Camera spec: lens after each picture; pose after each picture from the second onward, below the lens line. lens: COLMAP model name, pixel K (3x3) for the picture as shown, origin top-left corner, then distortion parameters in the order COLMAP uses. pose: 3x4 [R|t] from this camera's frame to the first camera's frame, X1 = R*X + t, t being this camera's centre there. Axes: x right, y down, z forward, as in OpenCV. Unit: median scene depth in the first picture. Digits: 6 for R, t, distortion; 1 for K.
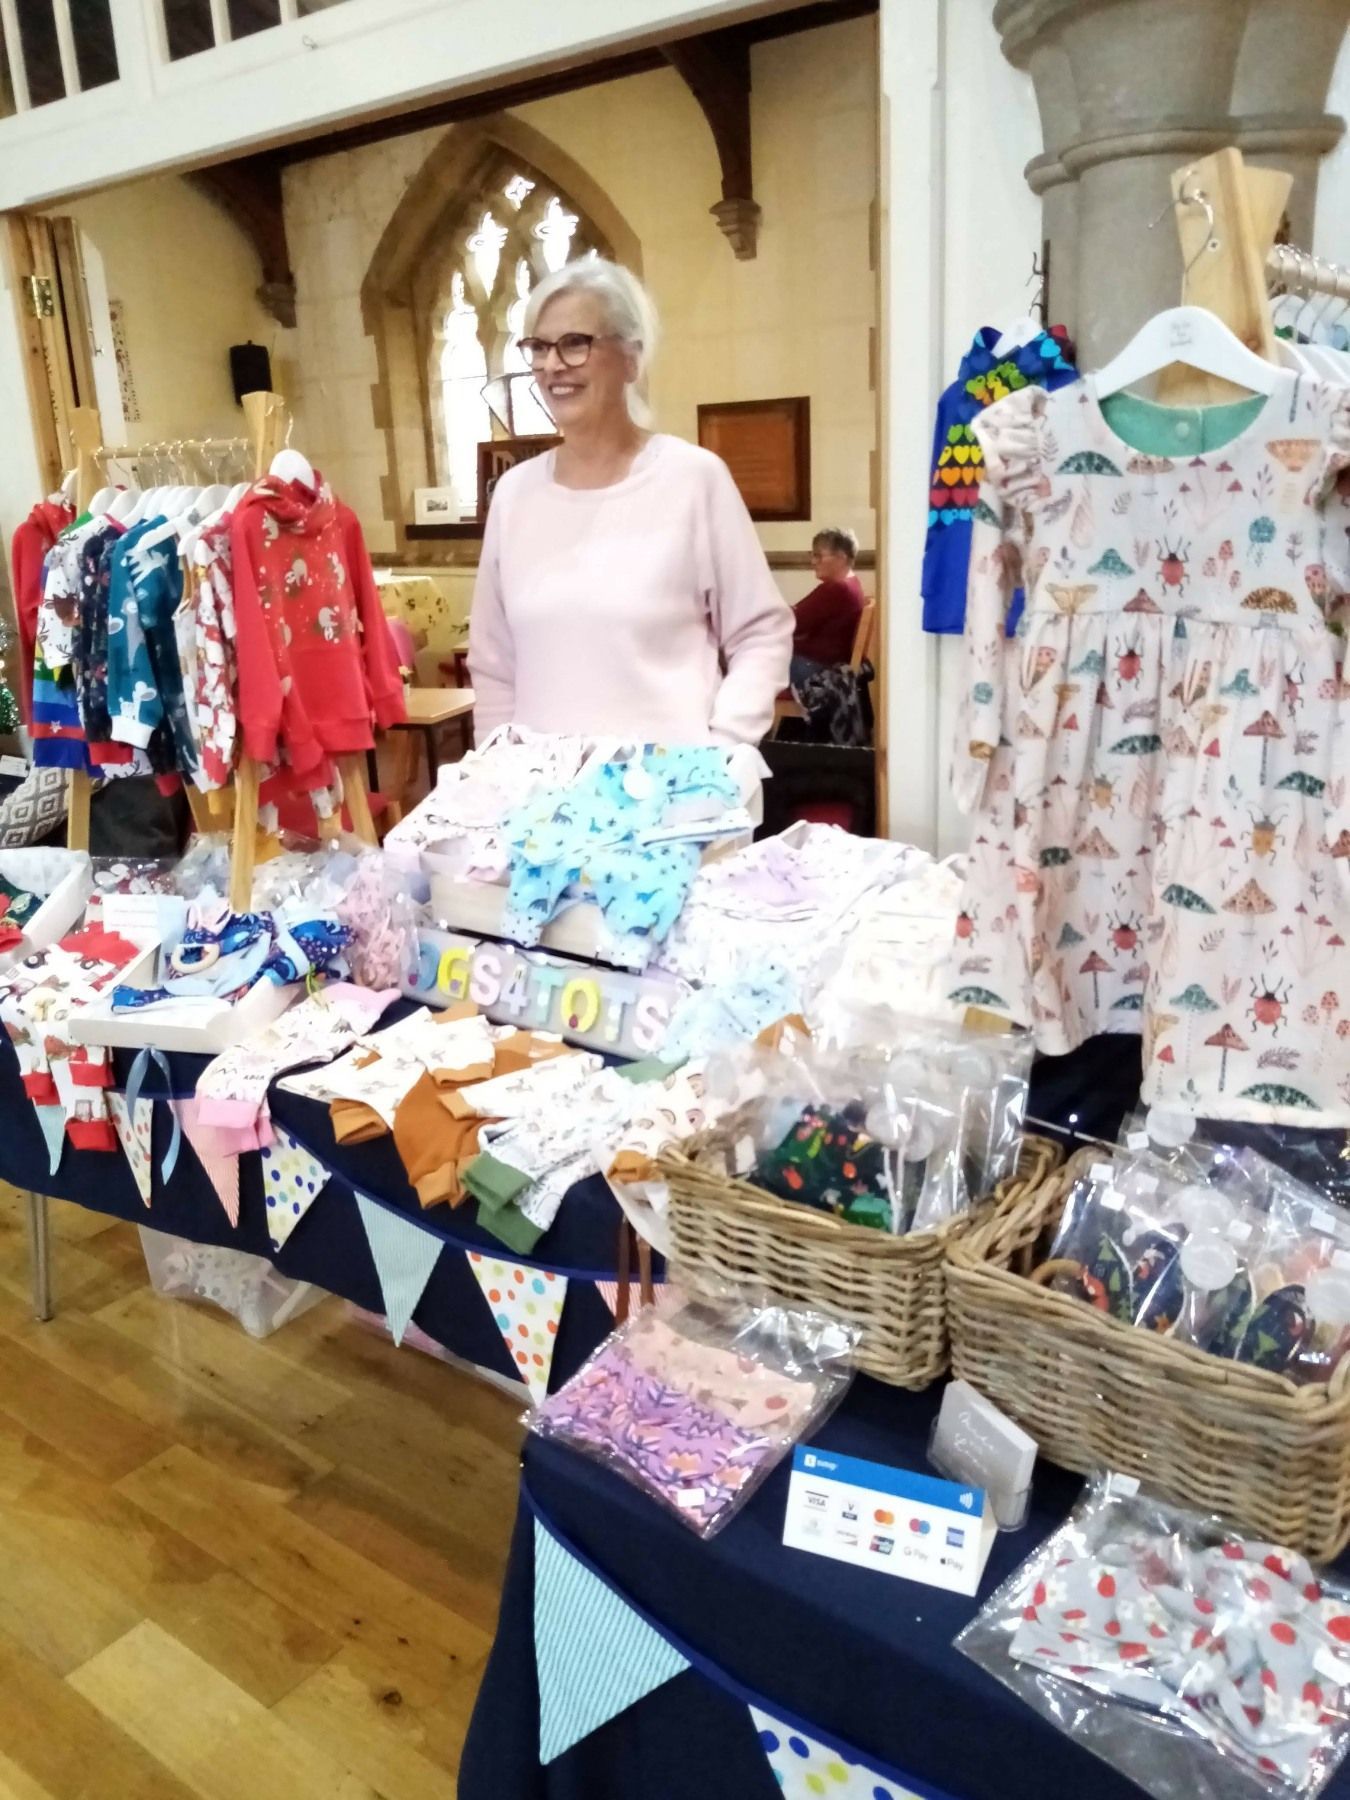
lens RADIAL K [[1434.9, 0, 685.5], [0, 1434.9, 877.3], [0, 0, 1]] dist [0.053467, -0.103868]
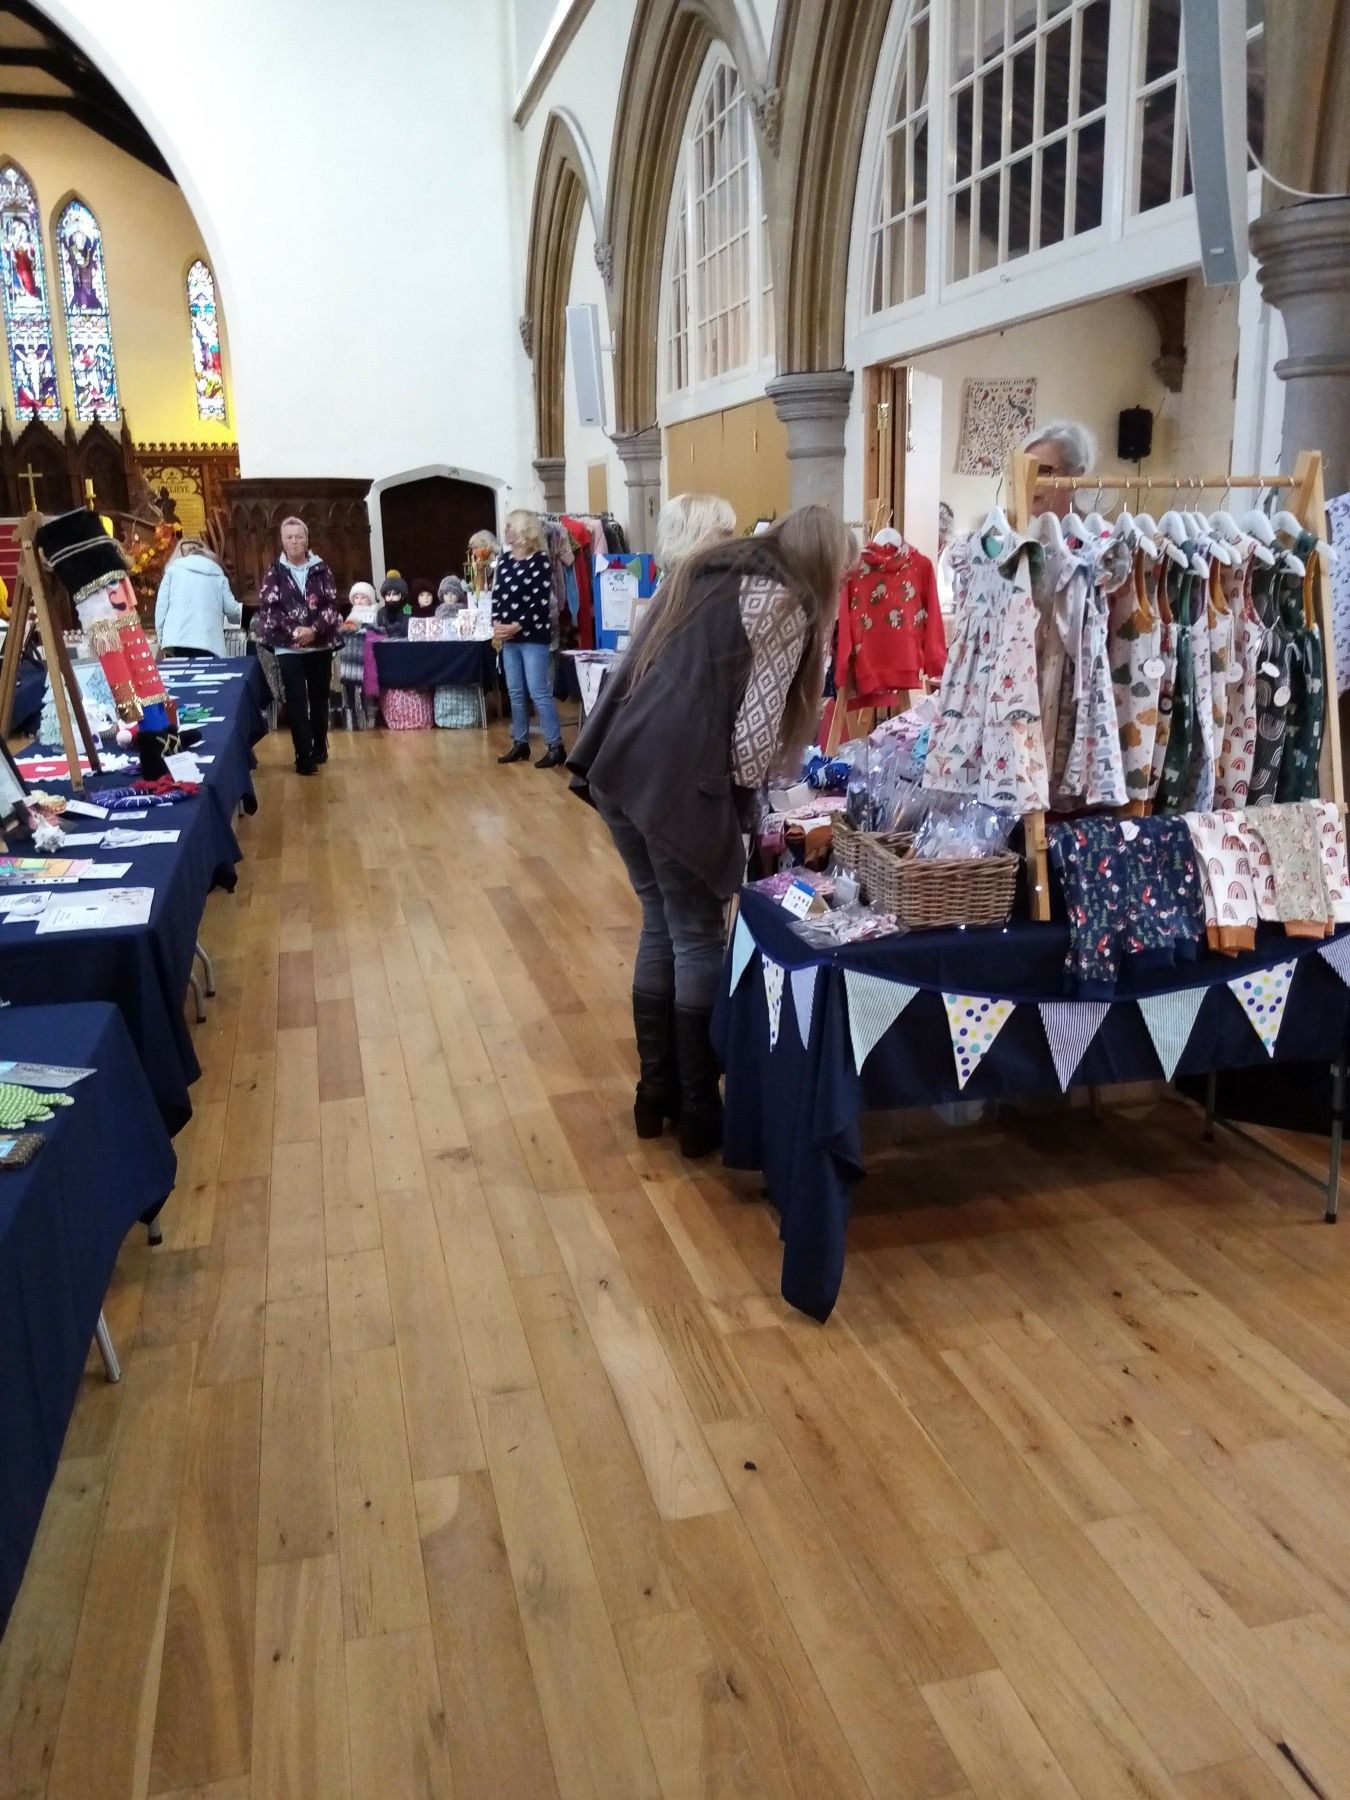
lens RADIAL K [[1451.5, 0, 684.2], [0, 1451.5, 883.7], [0, 0, 1]] dist [-0.007378, -0.007725]
pose [[0.784292, 0.163532, -0.598451, 0.224870], [-0.169694, 0.984394, 0.046605, 0.038405], [0.596733, 0.065002, 0.799803, -0.205237]]
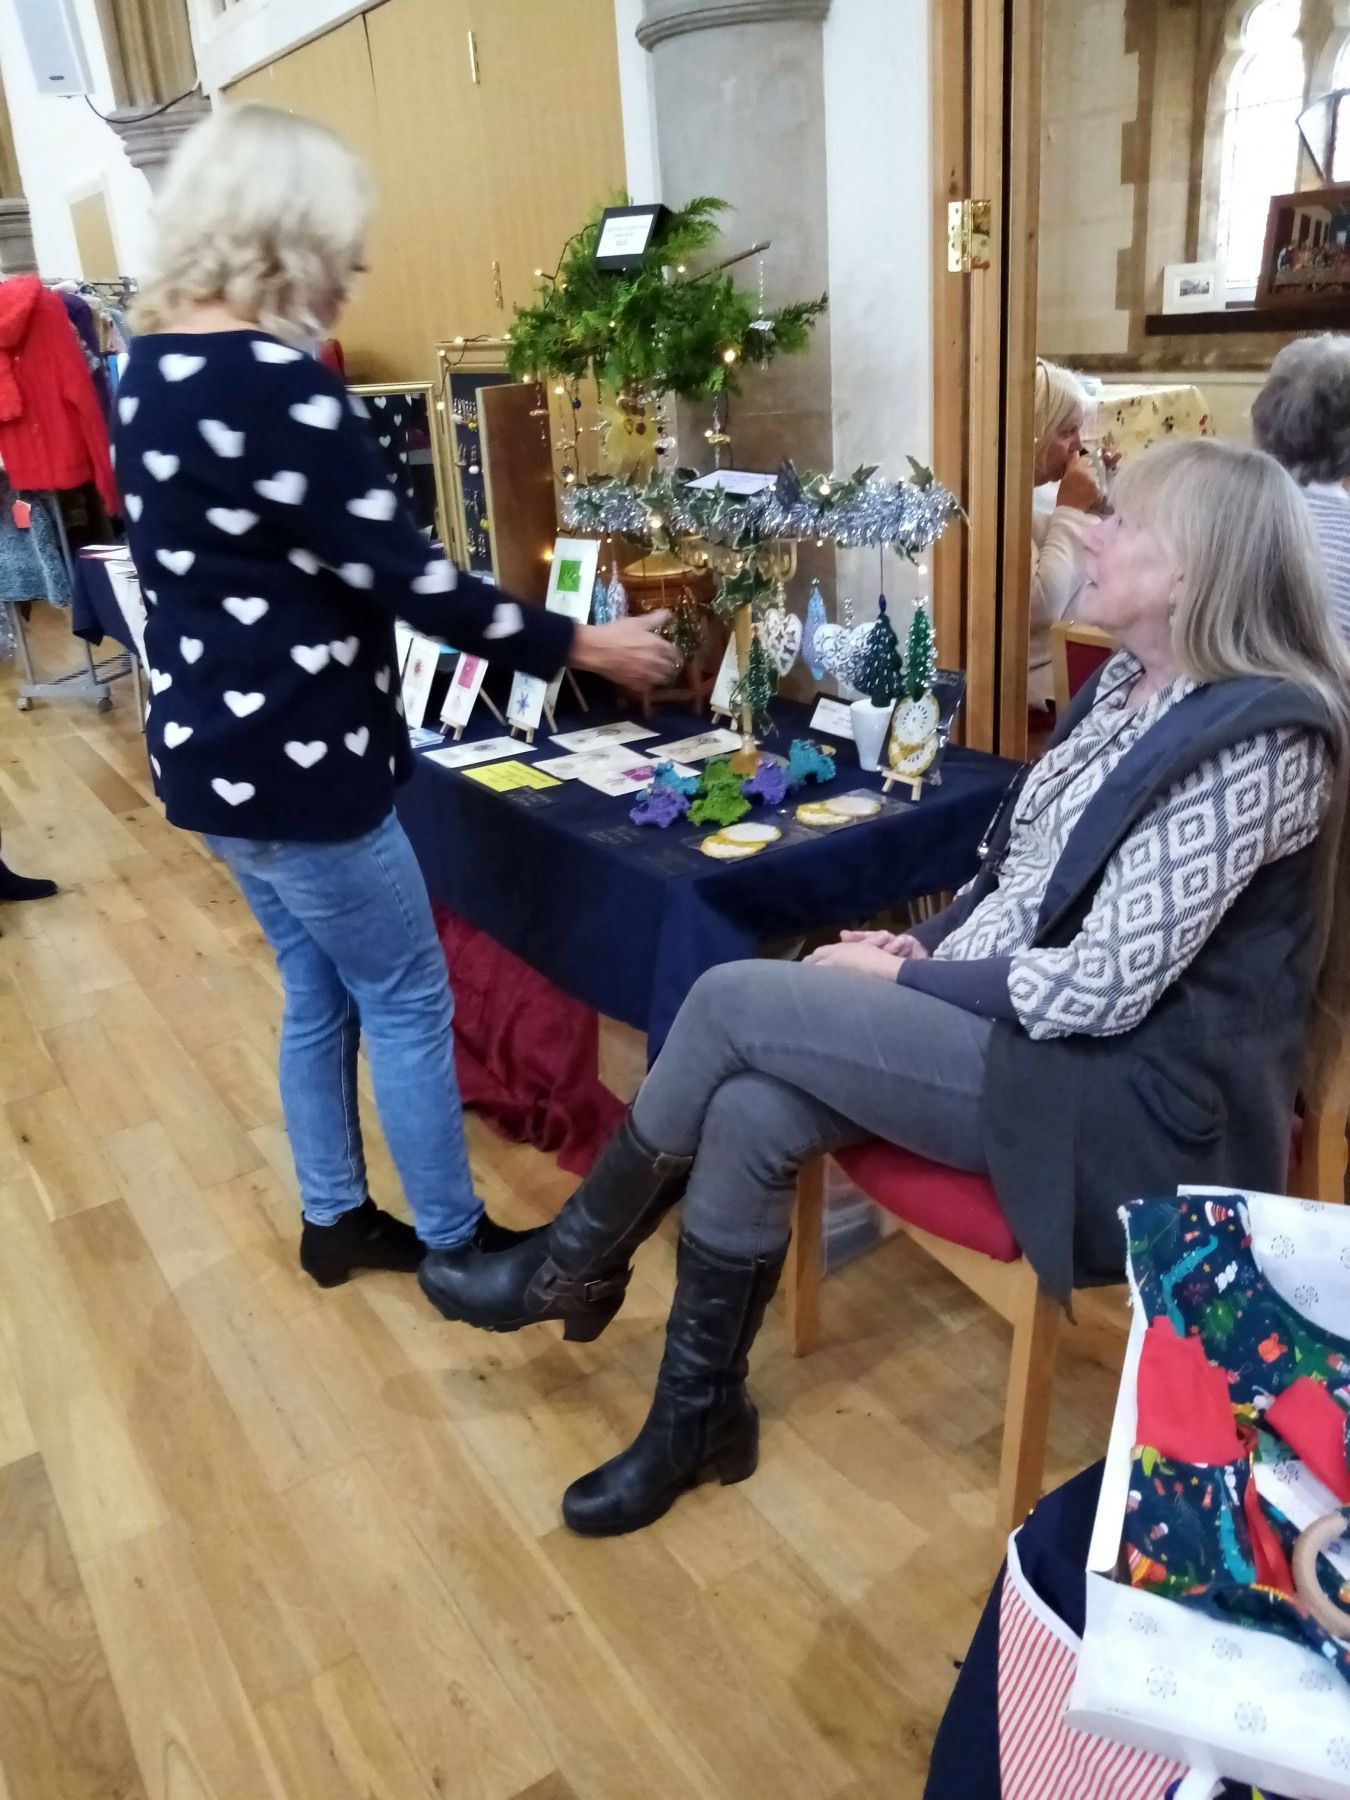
lens RADIAL K [[1451.5, 0, 684.2], [0, 1451.5, 883.7], [0, 0, 1]] dist [-0.007378, -0.007725]
pose [[0.940428, 0.100520, -0.324794, -0.150897], [-0.058594, 0.988919, 0.136402, -0.040110], [0.334906, -0.109246, 0.935897, 0.179781]]
